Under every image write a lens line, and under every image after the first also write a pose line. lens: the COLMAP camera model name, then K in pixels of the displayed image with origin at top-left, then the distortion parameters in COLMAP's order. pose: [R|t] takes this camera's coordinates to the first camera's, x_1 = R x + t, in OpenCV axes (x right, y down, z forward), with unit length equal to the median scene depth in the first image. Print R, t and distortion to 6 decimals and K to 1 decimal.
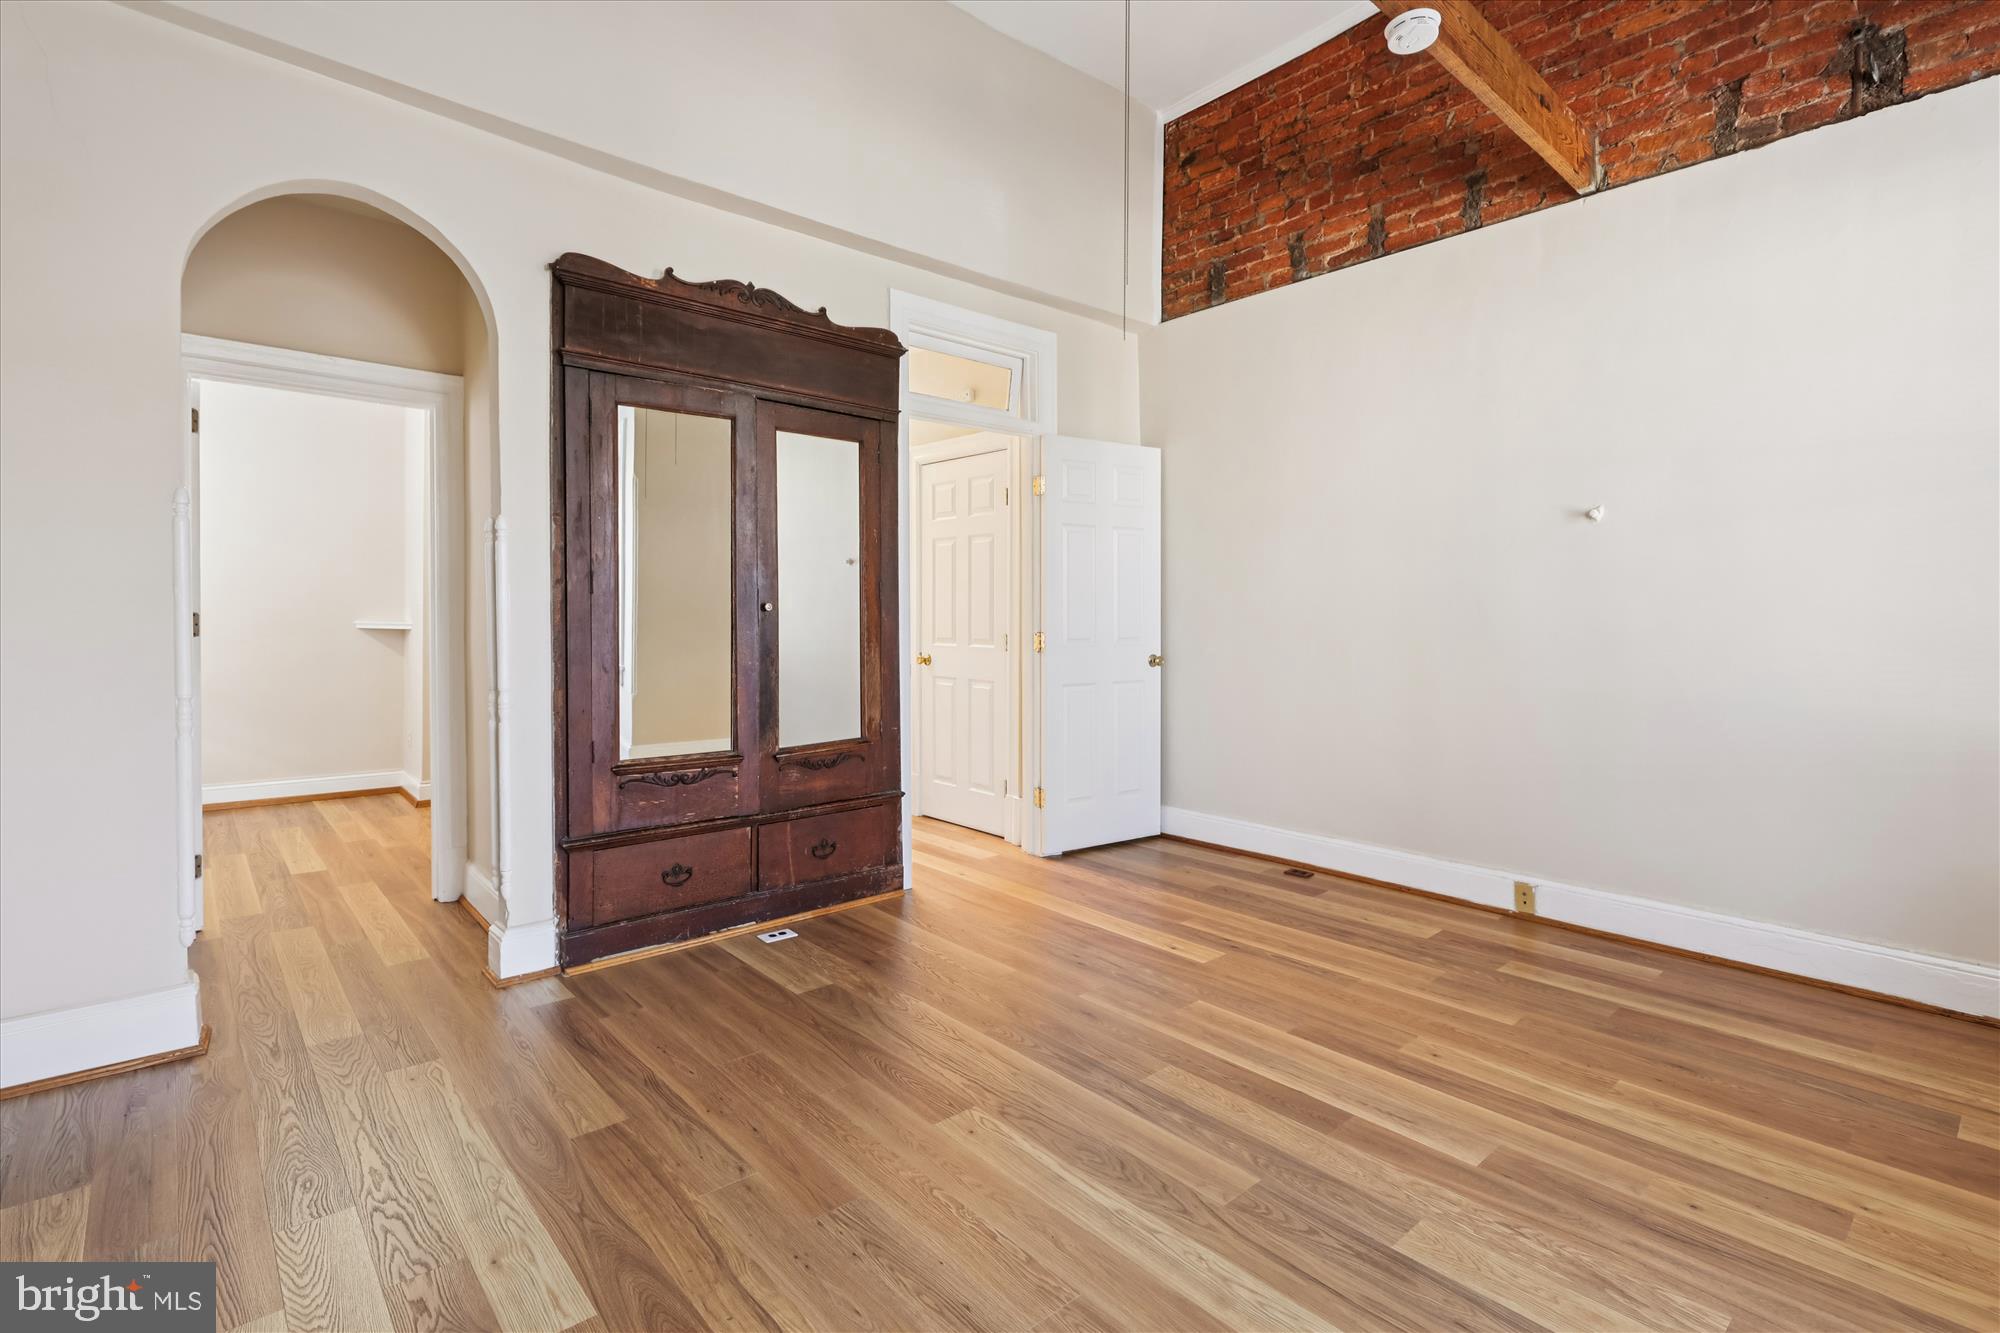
lens RADIAL K [[938.8, 0, 1009.3], [0, 938.8, 627.5], [0, 0, 1]] dist [-0.000545, -0.000274]
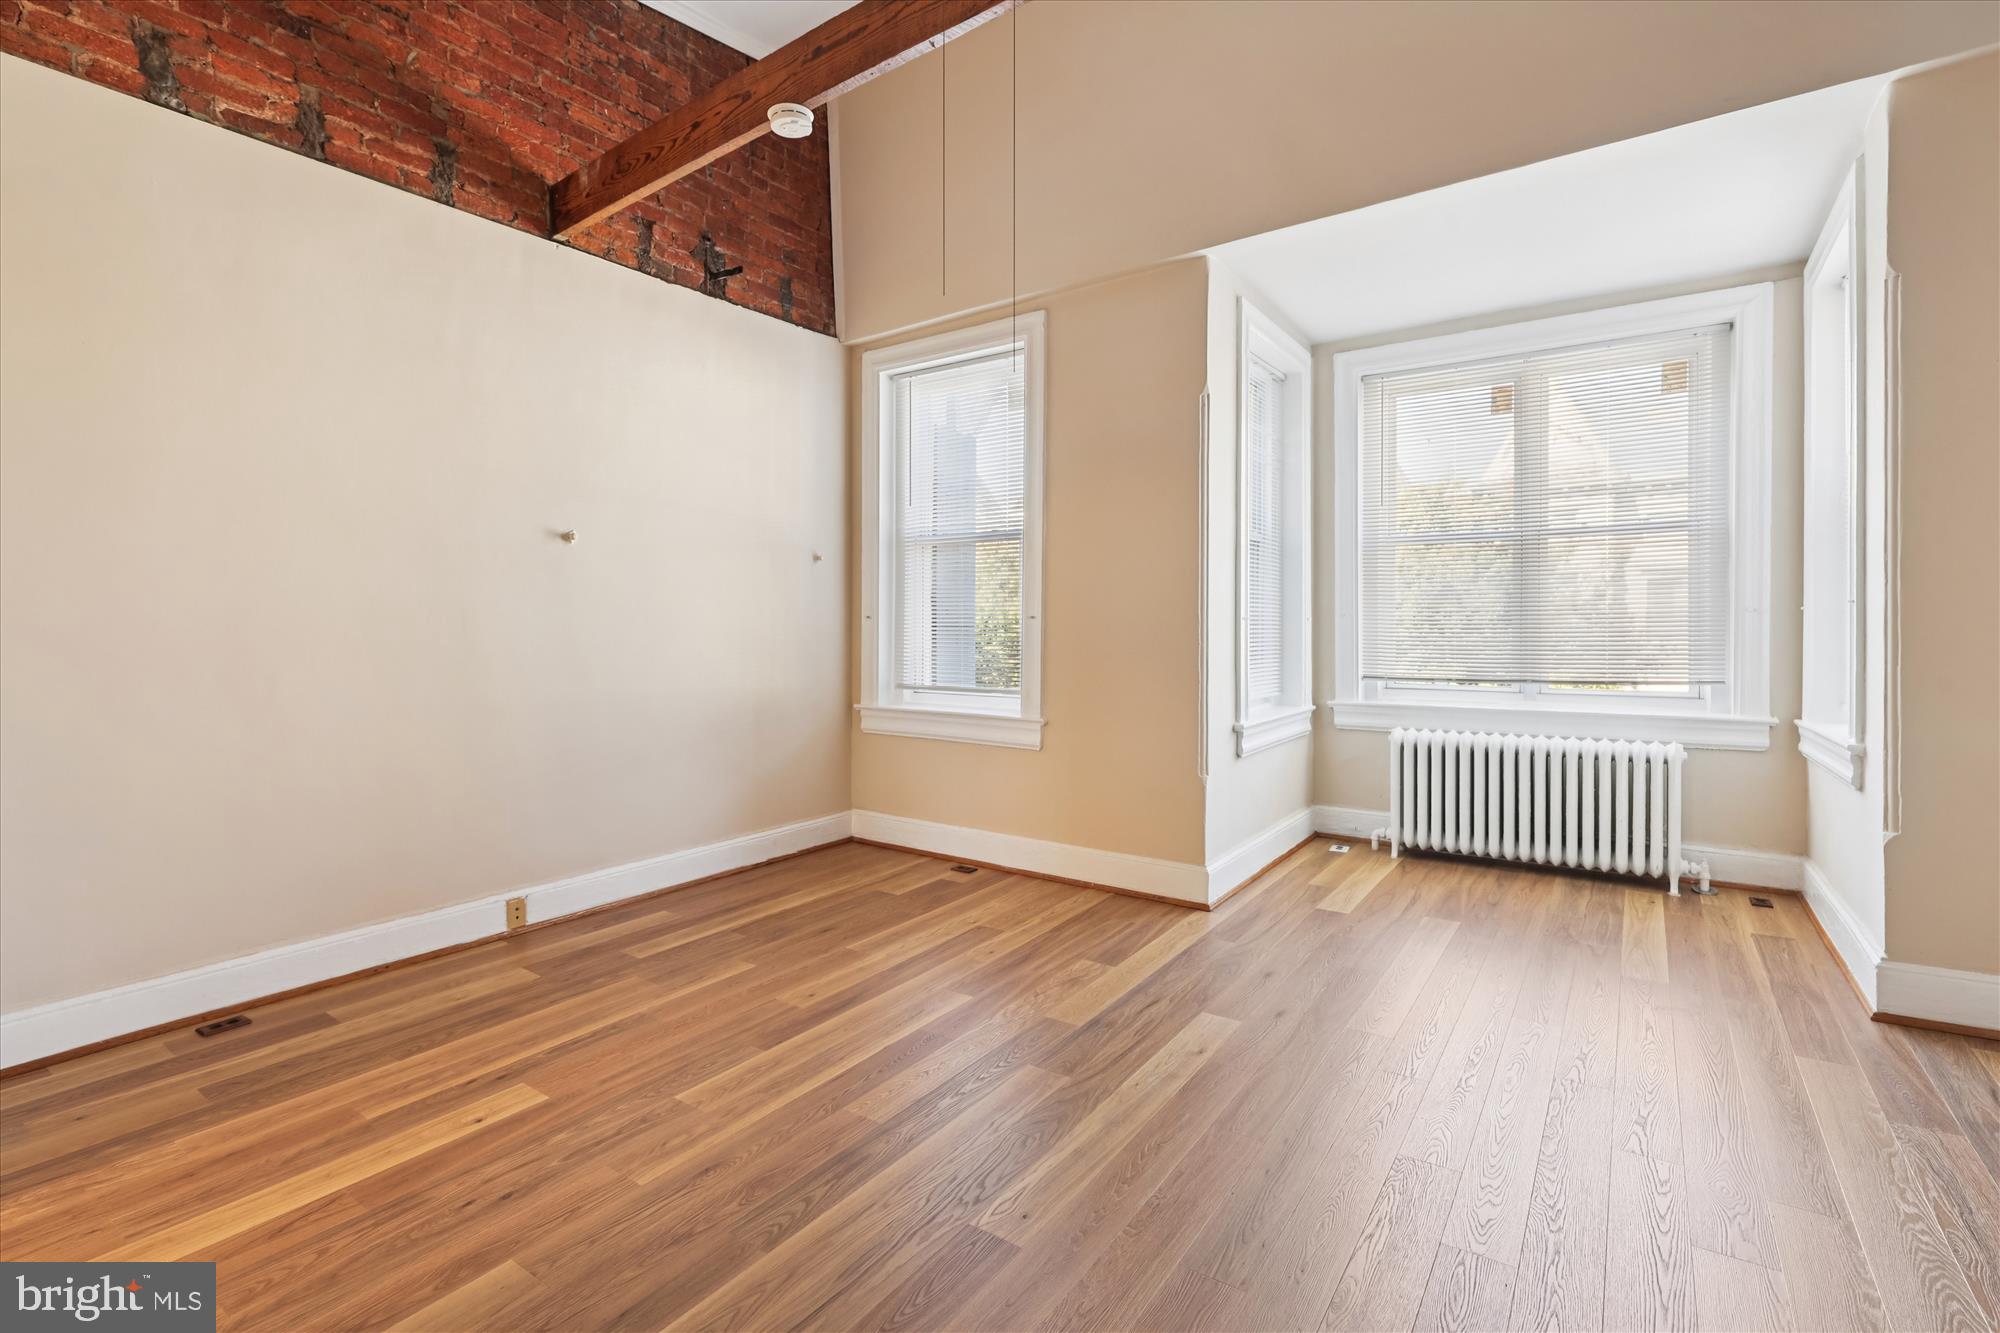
lens RADIAL K [[916.5, 0, 999.1], [0, 916.5, 638.4], [0, 0, 1]] dist [-0.001243, -0.000447]
pose [[-0.234127, -0.014767, 0.972094, -0.574825], [0.021996, 0.999548, 0.020482, -0.013543], [-0.971957, 0.026177, -0.233696, 0.810136]]
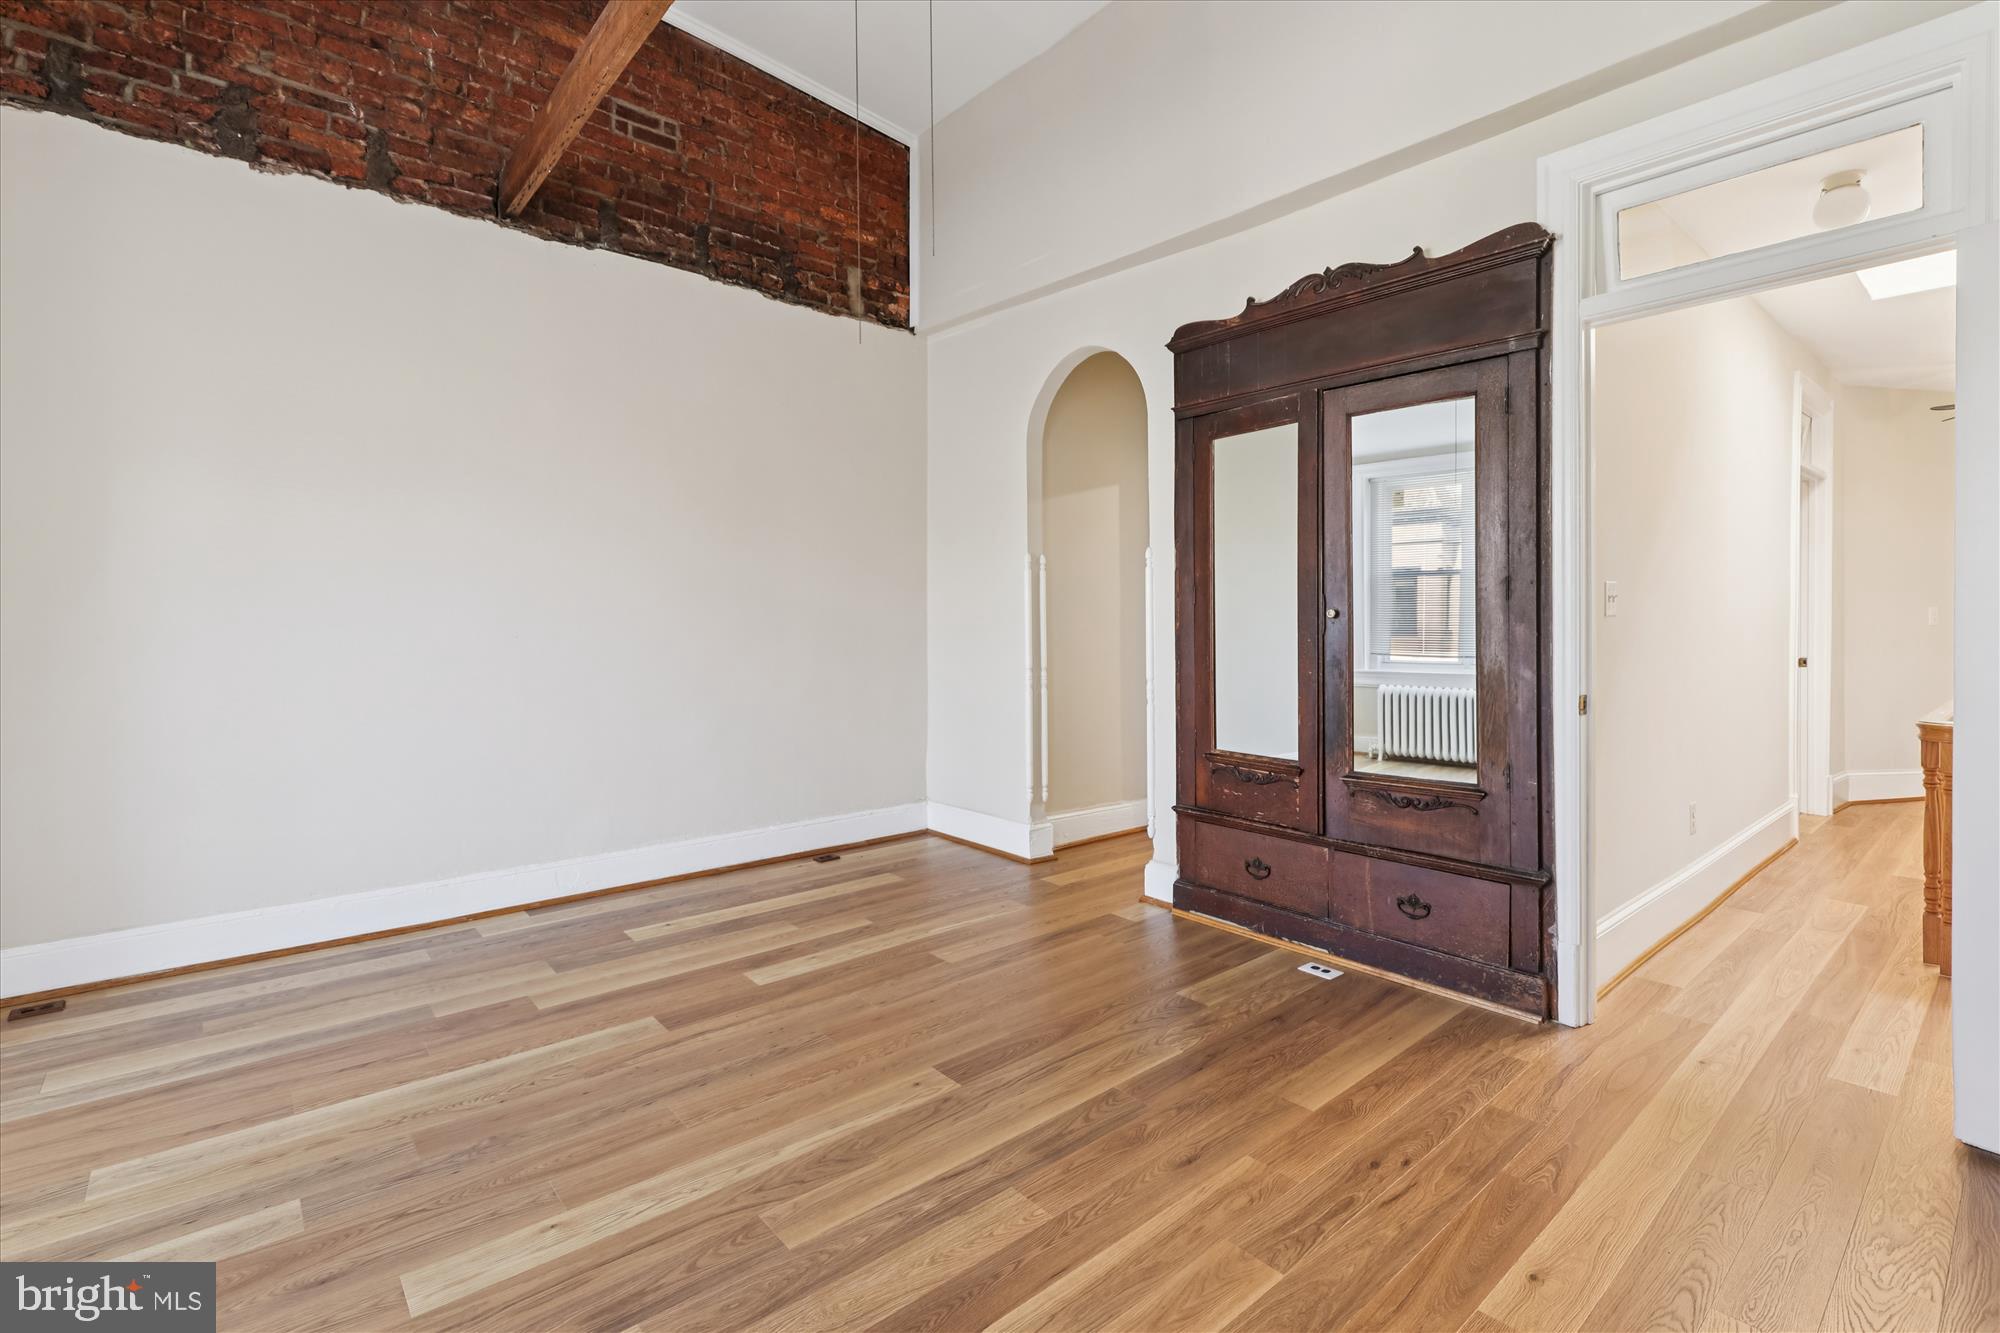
lens RADIAL K [[916.5, 0, 999.1], [0, 916.5, 638.4], [0, 0, 1]] dist [-0.001243, -0.000447]
pose [[-0.014823, 0.017266, -0.999741, 0.696106], [-0.014781, 0.999738, 0.017485, -0.009277], [0.999781, 0.015036, -0.014564, 0.740673]]
